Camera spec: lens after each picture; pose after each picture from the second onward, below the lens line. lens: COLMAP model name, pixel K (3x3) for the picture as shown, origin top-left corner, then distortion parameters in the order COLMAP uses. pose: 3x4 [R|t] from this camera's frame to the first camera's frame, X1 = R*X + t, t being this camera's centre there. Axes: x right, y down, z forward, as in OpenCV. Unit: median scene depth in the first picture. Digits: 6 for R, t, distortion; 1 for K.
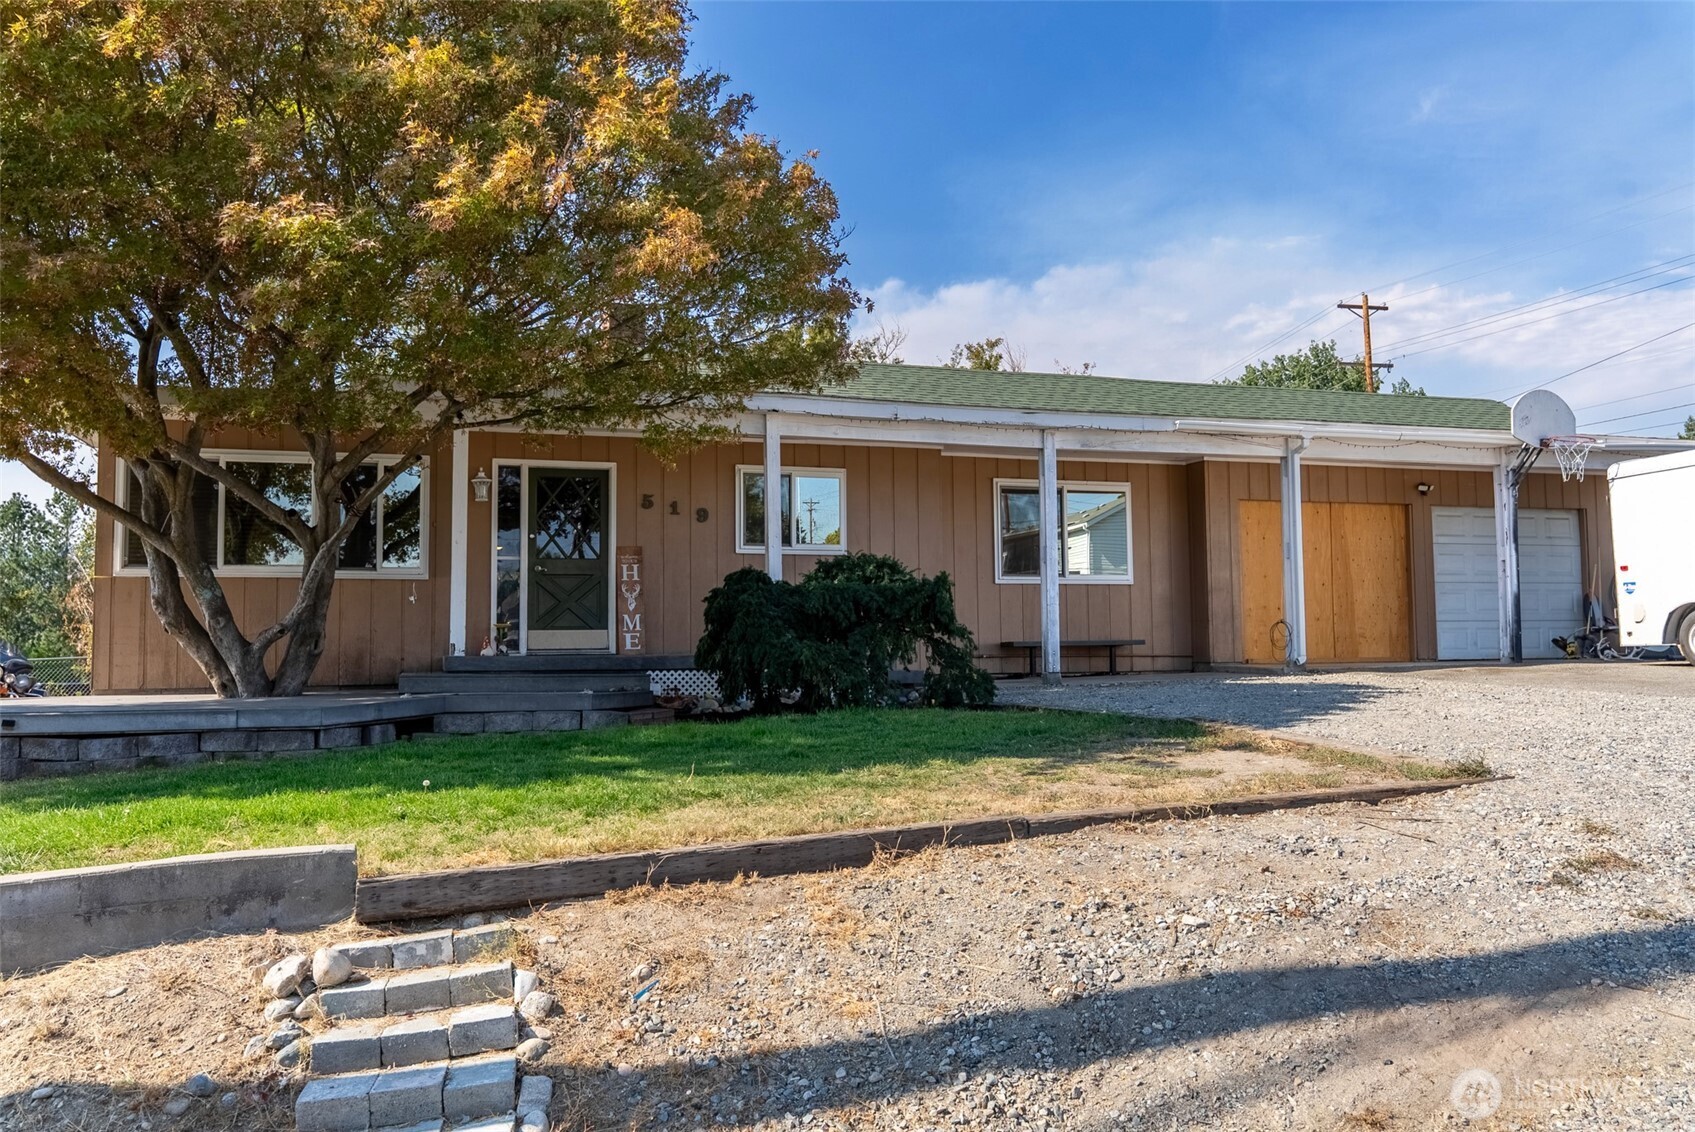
lens RADIAL K [[1200.6, 0, 848.8], [0, 1200.6, 508.6], [0, 0, 1]] dist [-0.021698, 0.006531]
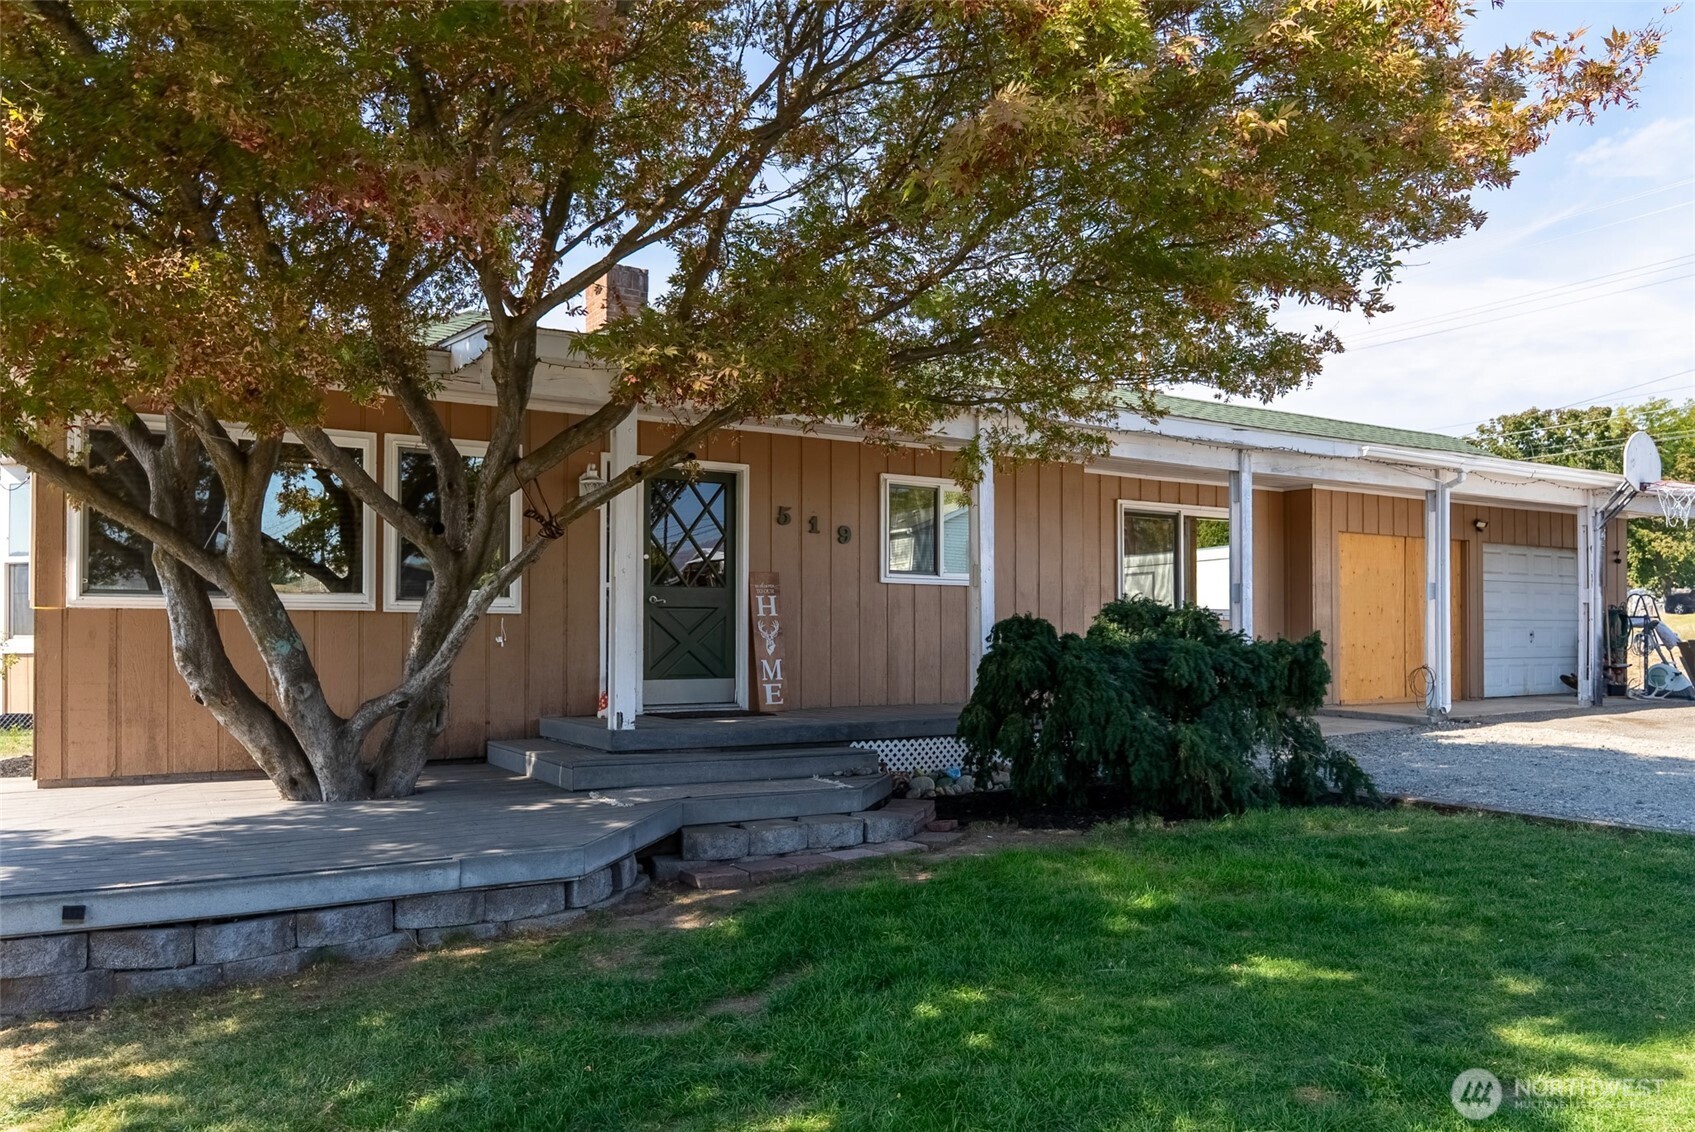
lens RADIAL K [[1141.2, 0, 847.5], [0, 1141.2, 566.0], [0, 0, 1]] dist [-0.013959, -0.005817]
pose [[0.973026, 0.025747, 0.229253, -0.307611], [-0.038135, 0.998032, 0.049773, -0.012234], [-0.227521, -0.057173, 0.972093, 0.267036]]
